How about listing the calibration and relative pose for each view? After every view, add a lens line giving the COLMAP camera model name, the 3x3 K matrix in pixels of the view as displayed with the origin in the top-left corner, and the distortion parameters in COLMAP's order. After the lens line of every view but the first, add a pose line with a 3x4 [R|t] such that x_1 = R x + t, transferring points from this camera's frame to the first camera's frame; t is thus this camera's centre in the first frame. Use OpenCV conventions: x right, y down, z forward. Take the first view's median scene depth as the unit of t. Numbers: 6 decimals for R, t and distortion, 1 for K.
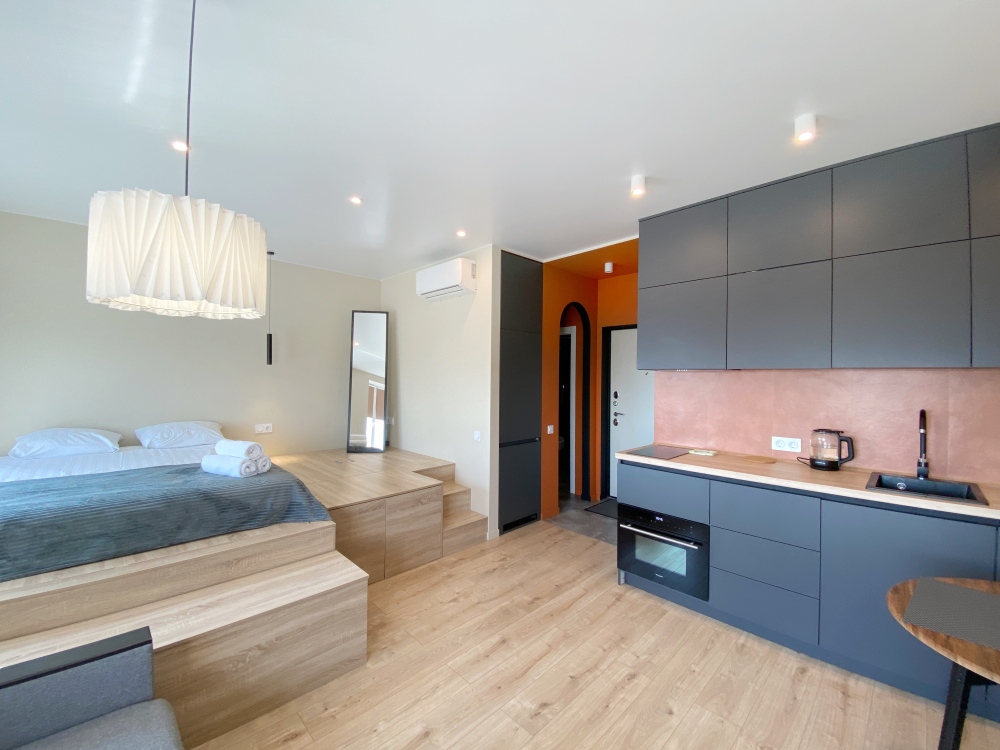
lens RADIAL K [[405.2, 0, 496.5], [0, 405.2, 376.6], [0, 0, 1]] dist [0.019970, -0.020391]
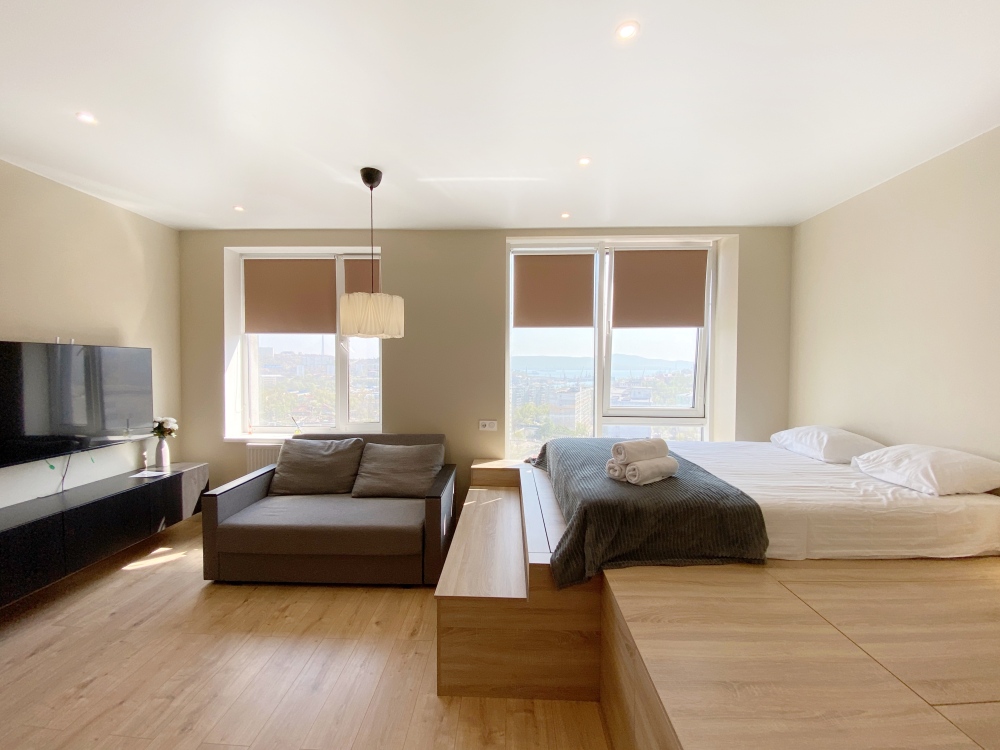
lens RADIAL K [[422.6, 0, 500.0], [0, 422.6, 375.0], [0, 0, 1]] dist [0.022976, -0.022921]
pose [[-0.721073, 0.009979, -0.692787, 0.199652], [-0.009971, 0.999643, 0.024777, -0.007974], [0.692787, 0.024774, -0.720717, 1.617341]]
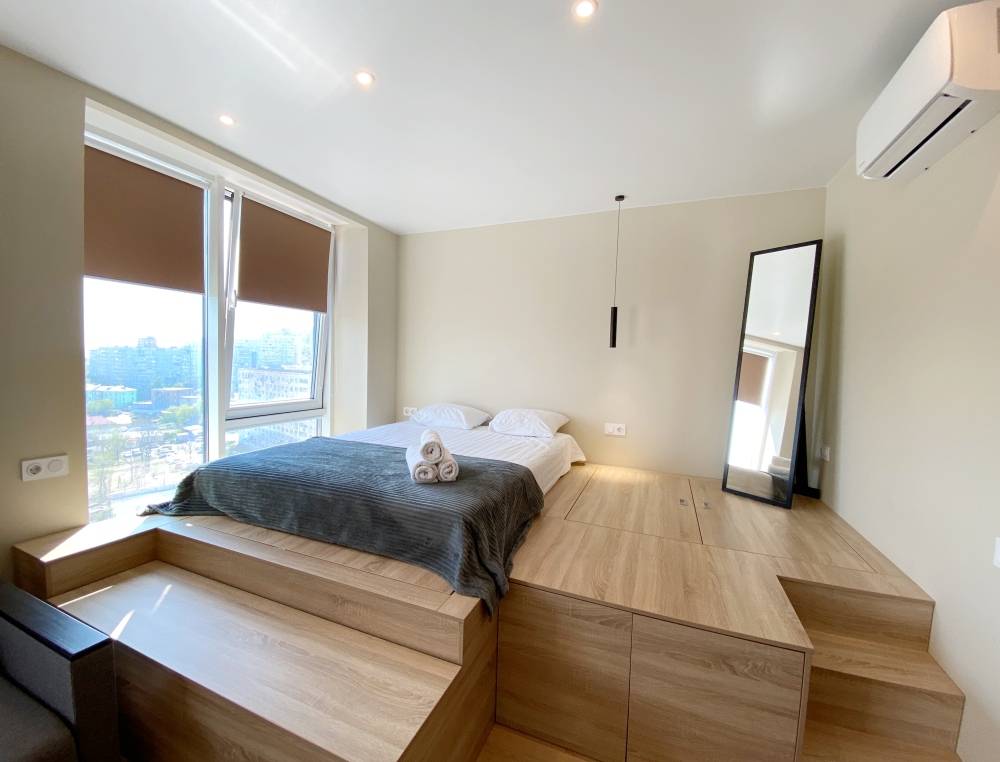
lens RADIAL K [[415.8, 0, 485.3], [0, 415.8, 379.4], [0, 0, 1]] dist [0.027282, -0.025914]
pose [[0.385307, 0.043382, -0.921768, 0.137413], [-0.023504, 0.999032, 0.037193, 0.012778], [0.922489, 0.007334, 0.385954, 0.857358]]
